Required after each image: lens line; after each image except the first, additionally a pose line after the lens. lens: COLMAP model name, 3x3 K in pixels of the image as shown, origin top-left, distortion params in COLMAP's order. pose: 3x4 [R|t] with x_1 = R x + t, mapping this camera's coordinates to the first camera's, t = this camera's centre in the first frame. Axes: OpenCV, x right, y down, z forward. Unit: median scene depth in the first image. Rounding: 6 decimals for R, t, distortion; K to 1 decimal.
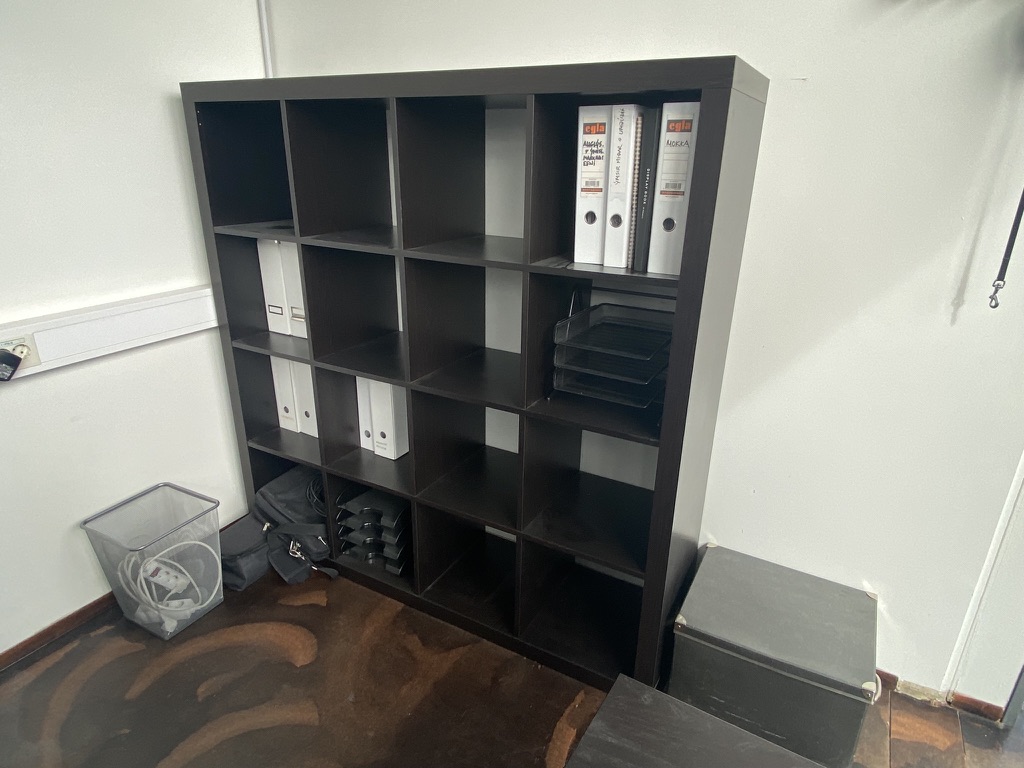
lens RADIAL K [[616.2, 0, 528.0], [0, 616.2, 393.7], [0, 0, 1]] dist [0.024733, -0.033290]
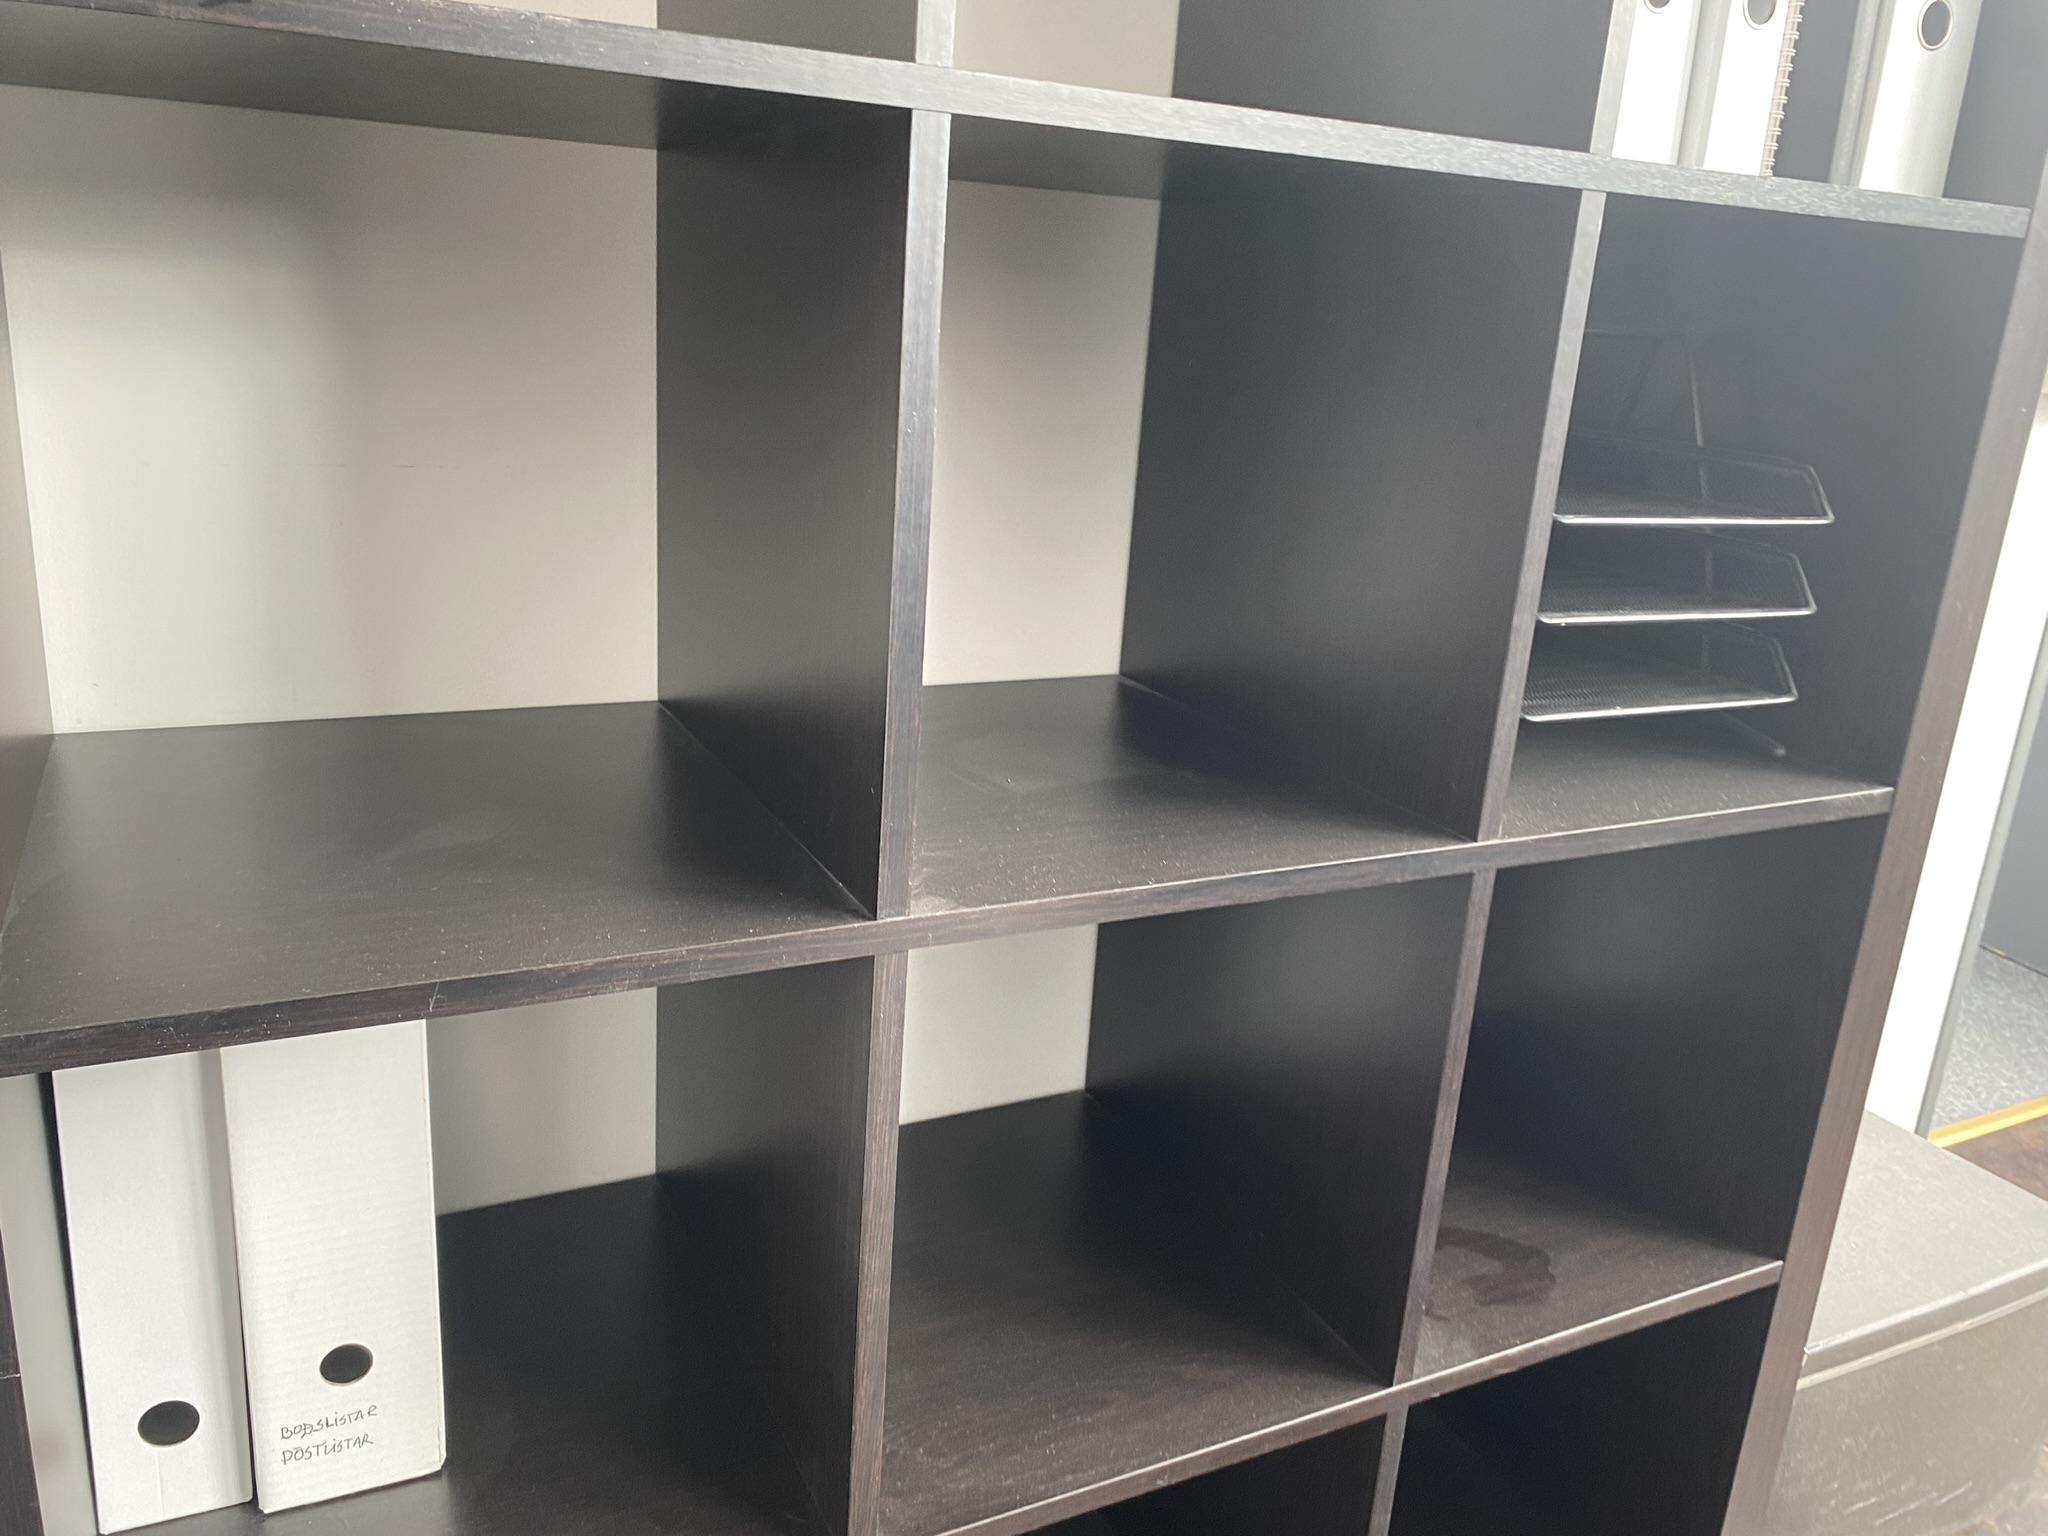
lens RADIAL K [[1708.1, 0, 1024.0], [0, 1708.1, 768.0], [0, 0, 1]] dist [-0.034129, -0.006761]
pose [[0.560256, -0.236487, 0.793843, -0.648055], [0.257108, 0.960690, 0.104736, -0.117758], [-0.787406, 0.145425, 0.599035, 0.843038]]
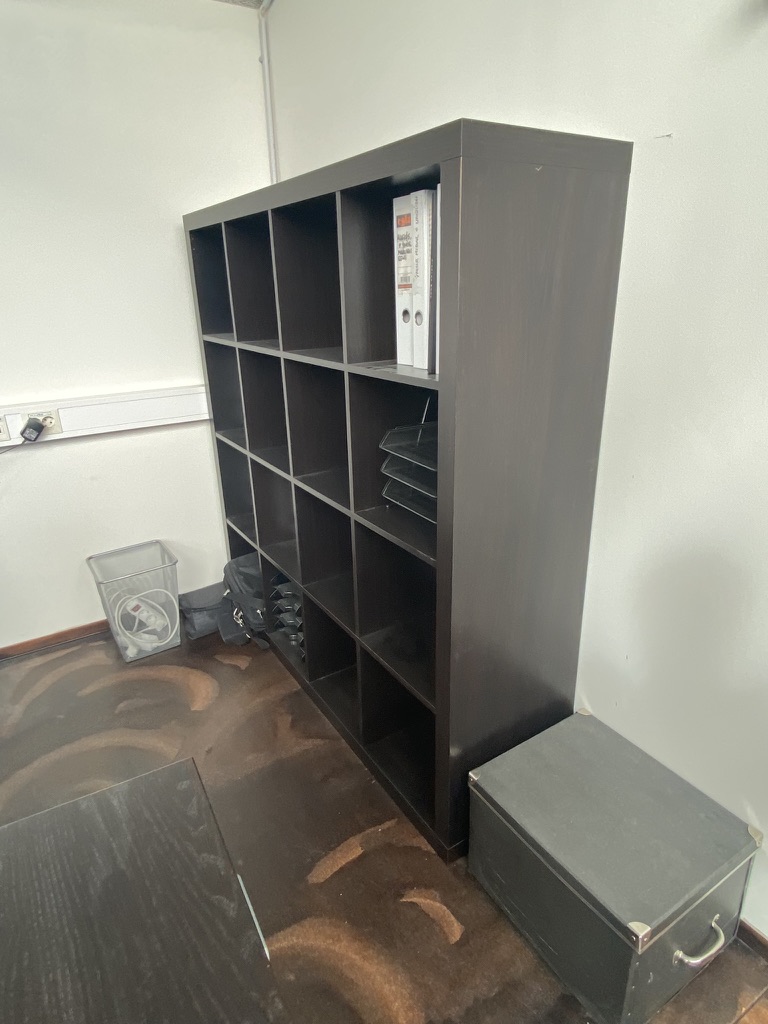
lens RADIAL K [[616.2, 0, 384.0], [0, 616.2, 512.0], [0, 0, 1]] dist [0.024733, -0.033290]
pose [[0.871474, 0.132701, -0.472148, 0.558396], [-0.139298, 0.990025, 0.021142, -0.002770], [0.470244, 0.047345, 0.881266, 0.163963]]
